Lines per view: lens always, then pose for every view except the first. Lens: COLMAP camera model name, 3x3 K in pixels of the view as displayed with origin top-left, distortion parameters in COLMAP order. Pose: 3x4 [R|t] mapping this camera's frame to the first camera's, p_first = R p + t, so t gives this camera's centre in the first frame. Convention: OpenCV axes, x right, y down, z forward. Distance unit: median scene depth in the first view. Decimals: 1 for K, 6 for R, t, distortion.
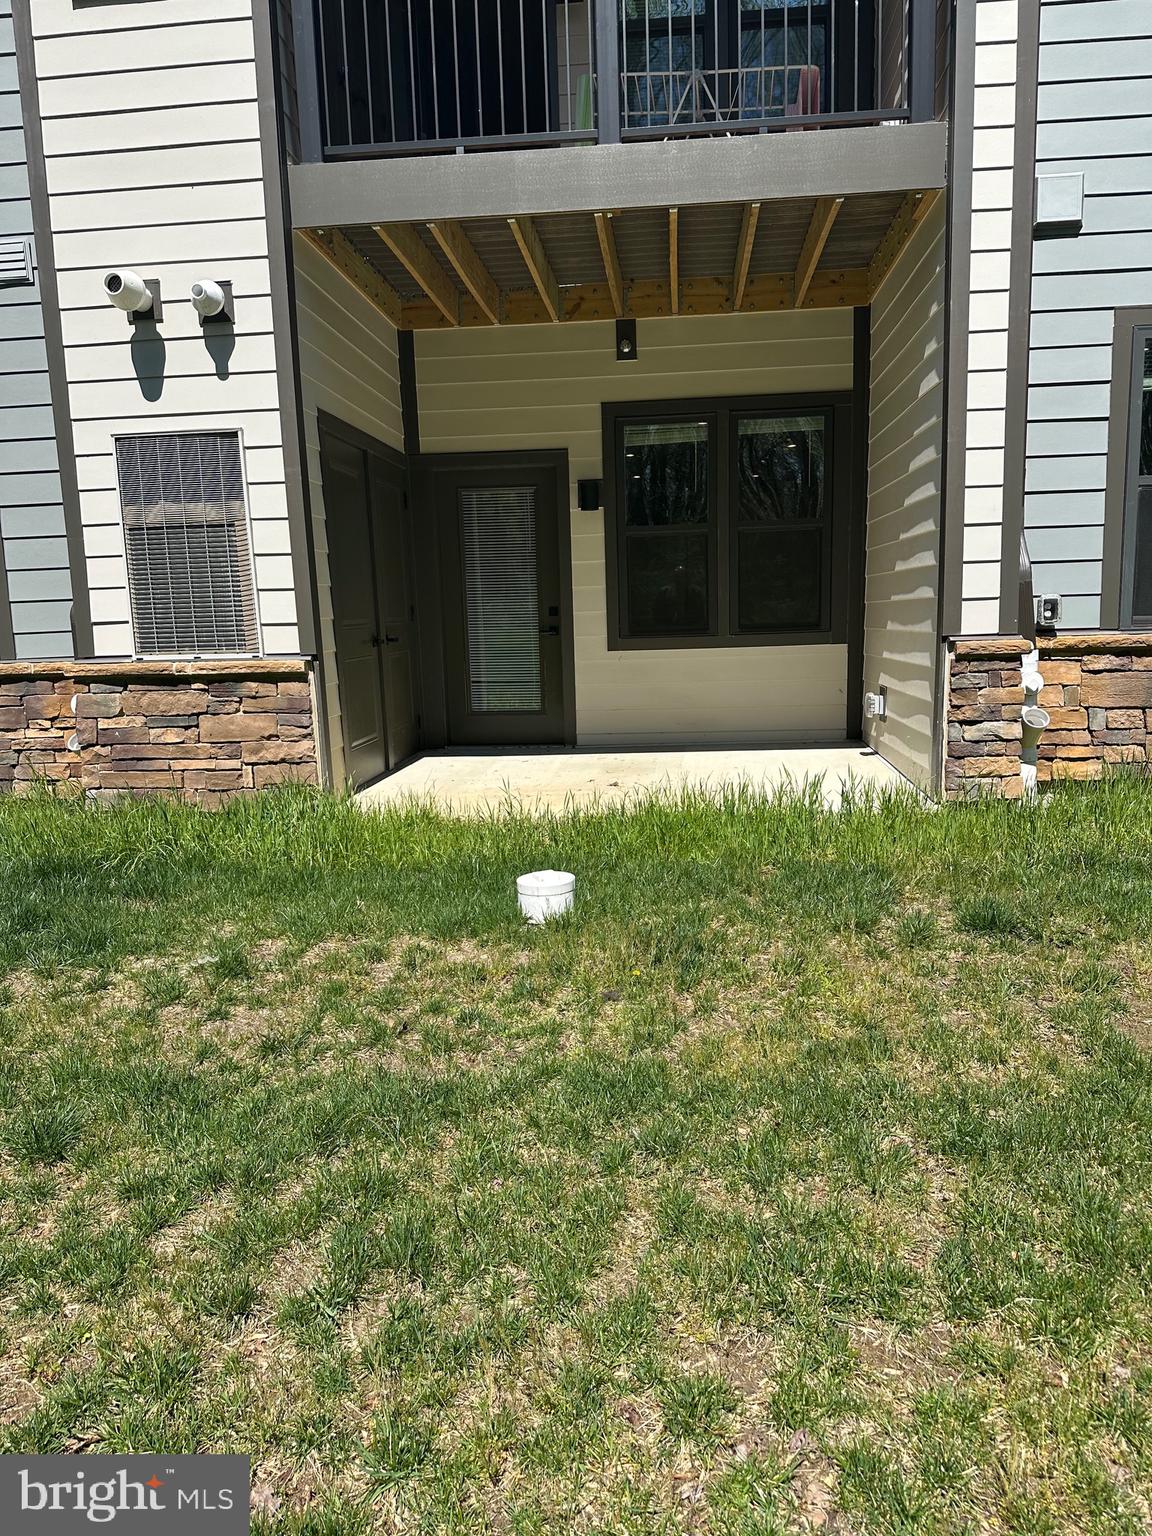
lens RADIAL K [[1077.3, 0, 565.4], [0, 1077.3, 778.8], [0, 0, 1]] dist [0.056680, -0.063280]
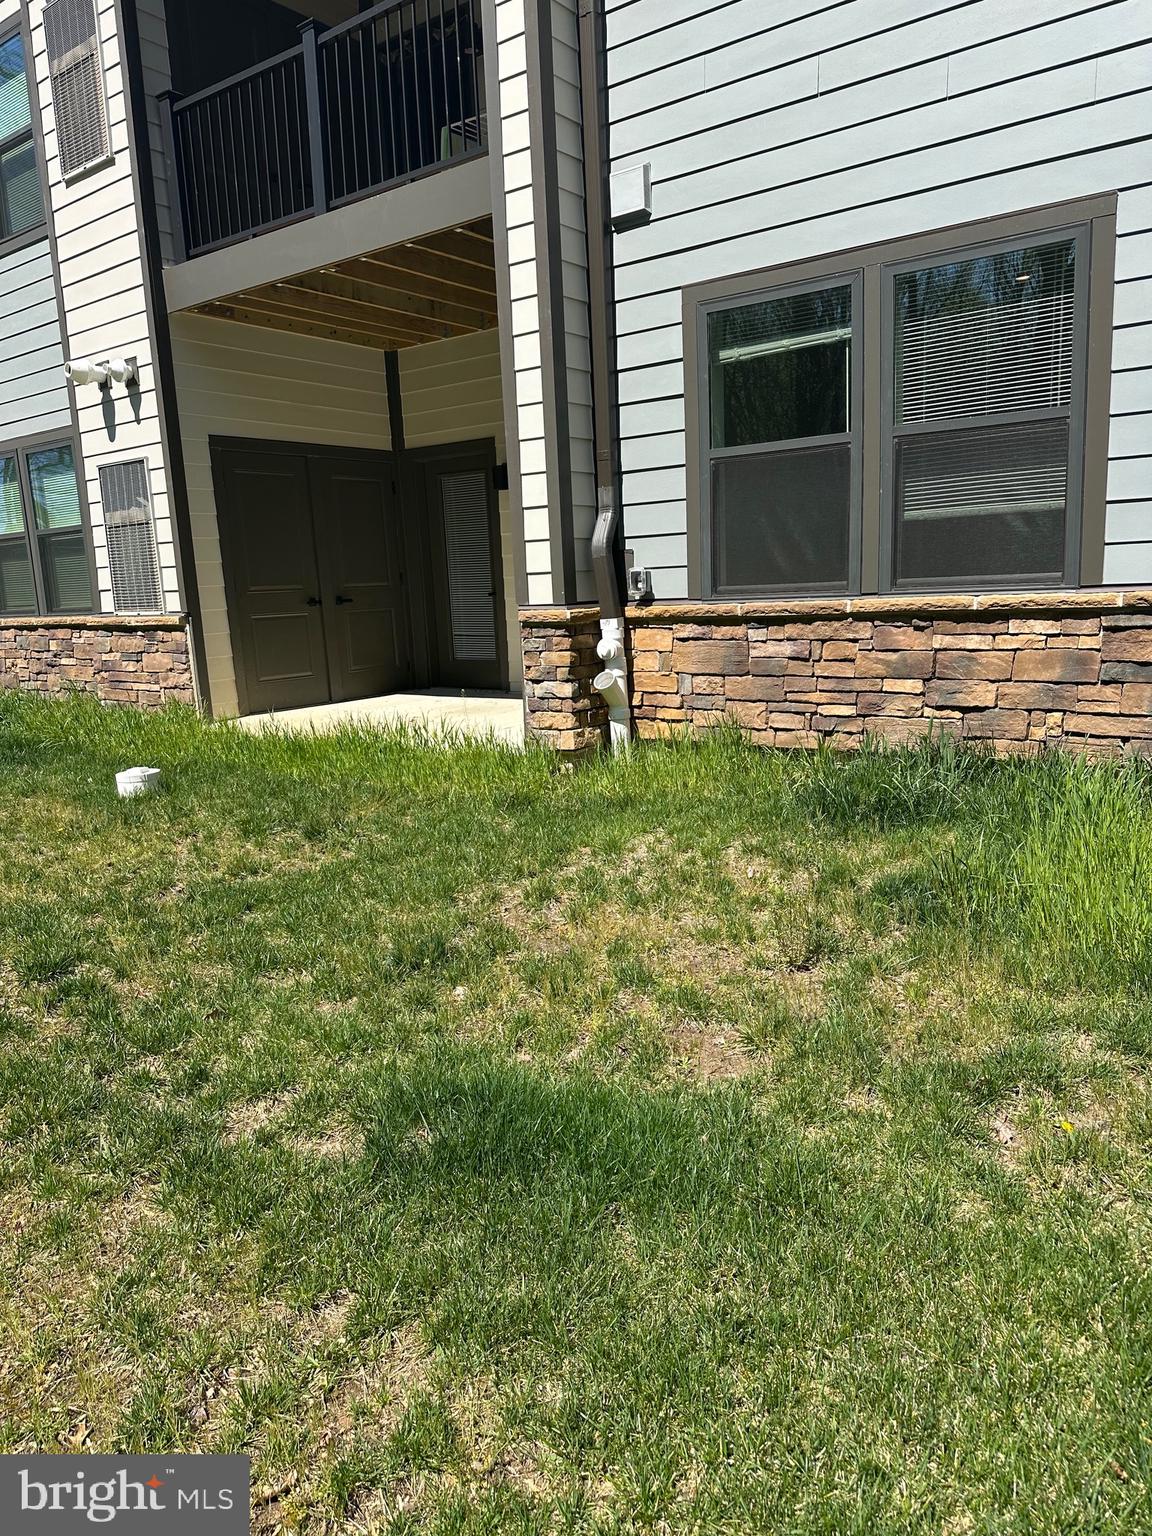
lens RADIAL K [[1077.3, 0, 574.4], [0, 1077.3, 774.5], [0, 0, 1]] dist [0.056680, -0.063280]
pose [[0.845897, 0.089446, -0.525793, 0.962323], [-0.066726, 0.995839, 0.062061, -0.025819], [0.529156, -0.017413, 0.848346, 0.055856]]
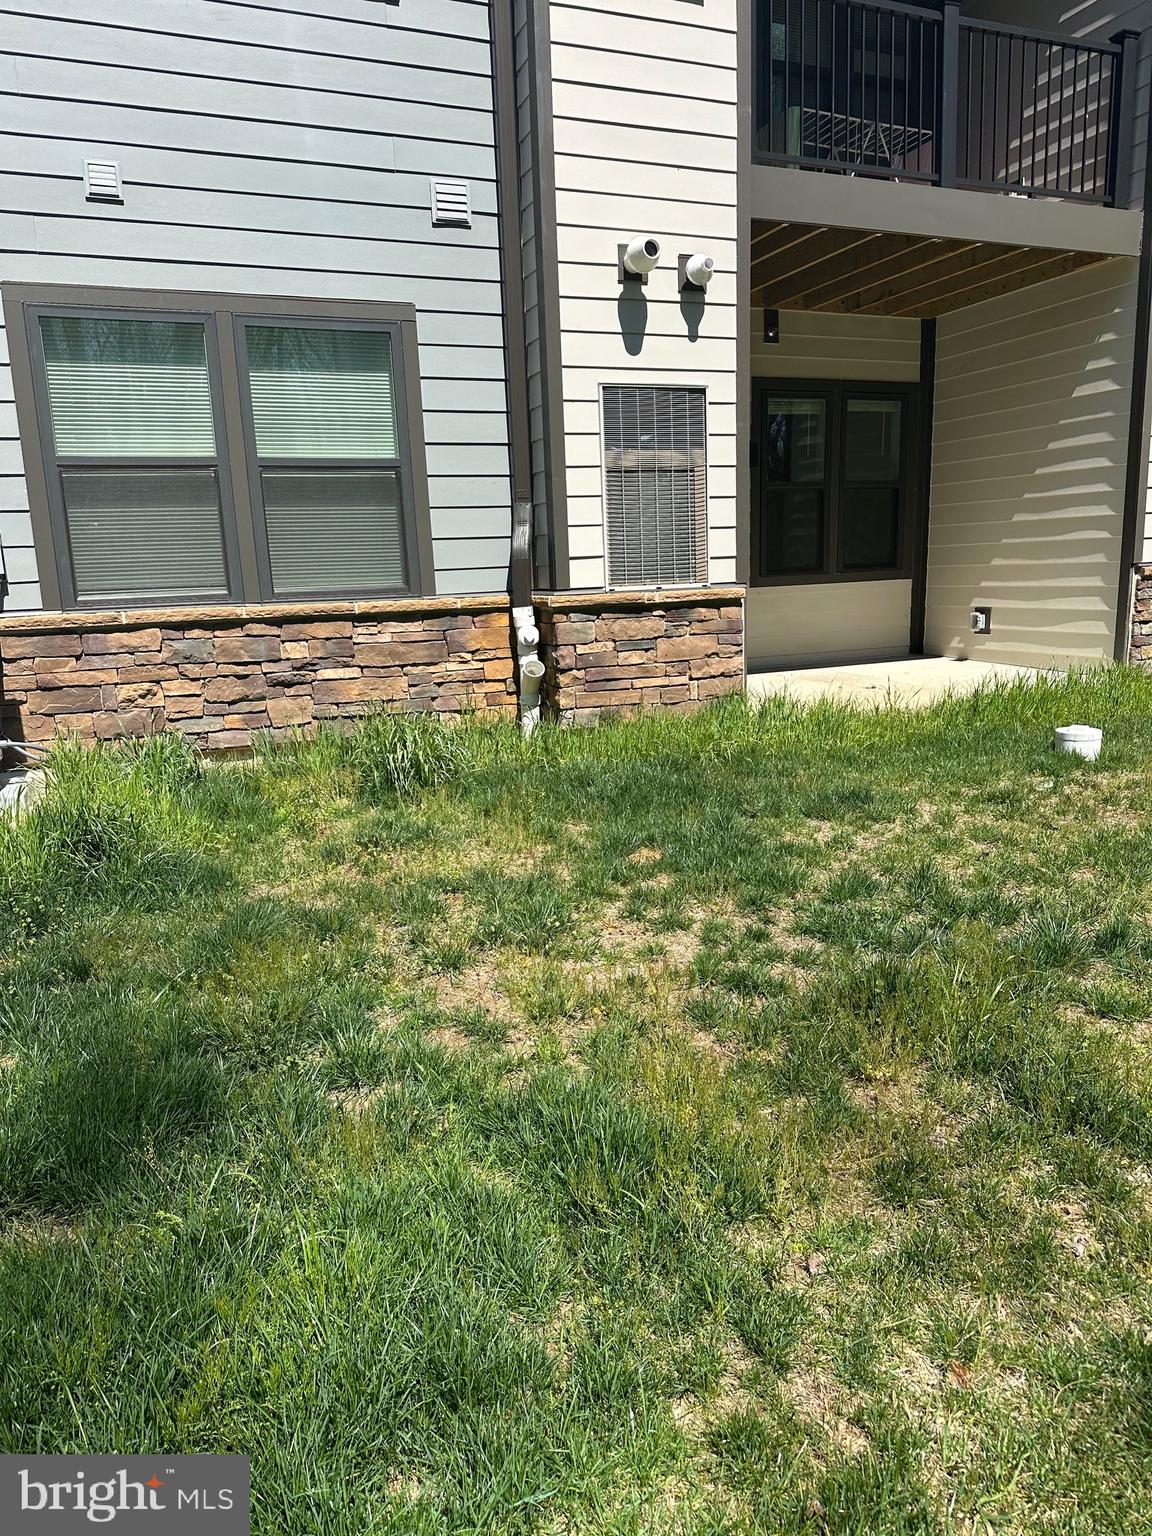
lens RADIAL K [[1077.3, 0, 570.5], [0, 1077.3, 791.5], [0, 0, 1]] dist [0.056680, -0.063280]
pose [[0.883262, -0.096265, 0.458891, -0.967171], [0.077826, 0.995221, 0.058977, 0.027932], [-0.462376, -0.016378, 0.886533, 0.031426]]
